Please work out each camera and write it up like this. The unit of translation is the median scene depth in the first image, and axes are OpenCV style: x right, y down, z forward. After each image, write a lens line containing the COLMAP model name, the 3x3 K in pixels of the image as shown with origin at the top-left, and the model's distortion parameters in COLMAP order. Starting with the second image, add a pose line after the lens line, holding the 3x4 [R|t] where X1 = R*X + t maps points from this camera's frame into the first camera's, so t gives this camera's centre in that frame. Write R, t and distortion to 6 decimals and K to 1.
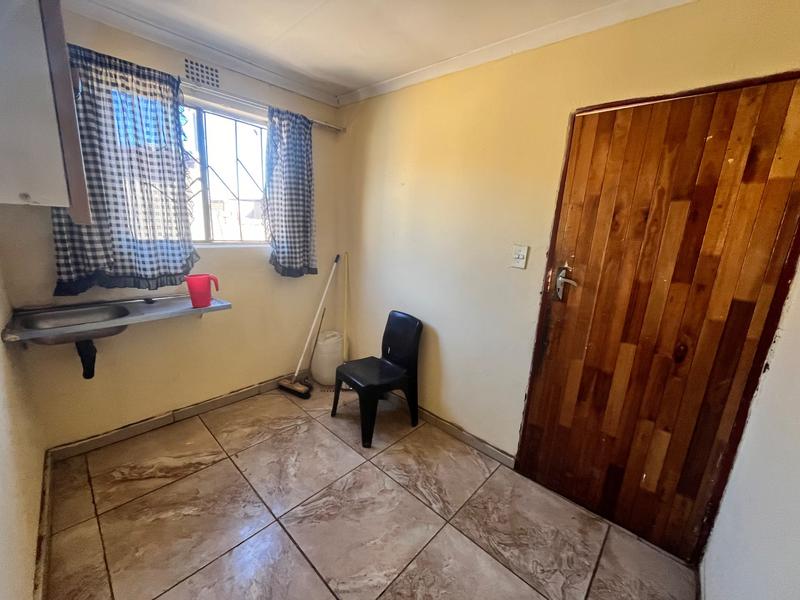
lens RADIAL K [[324.6, 0, 398.2], [0, 324.6, 298.2], [0, 0, 1]] dist [0.001130, -0.000856]
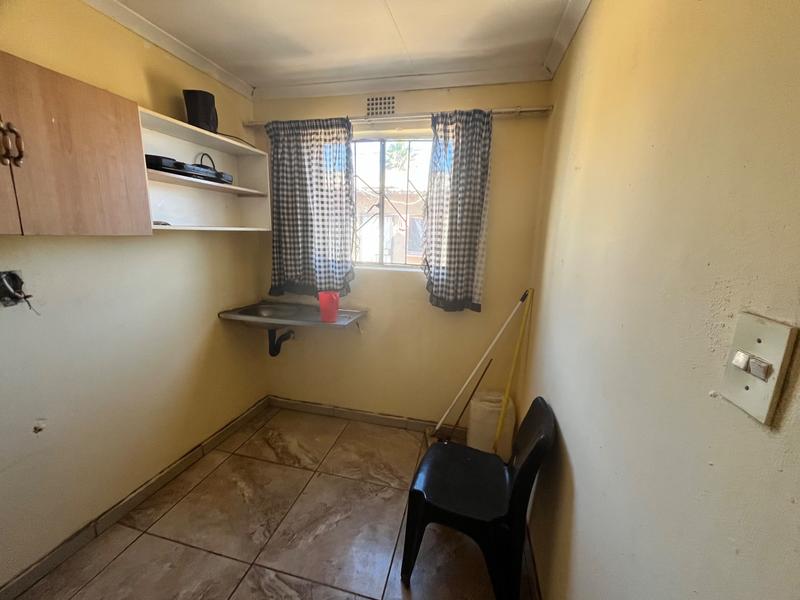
lens RADIAL K [[324.6, 0, 400.8], [0, 324.6, 298.6], [0, 0, 1]] dist [0.001130, -0.000856]
pose [[0.495257, 0.125794, -0.859591, 0.402467], [-0.197329, 0.979887, 0.029707, -0.120117], [0.846039, 0.154909, 0.510119, 0.598396]]
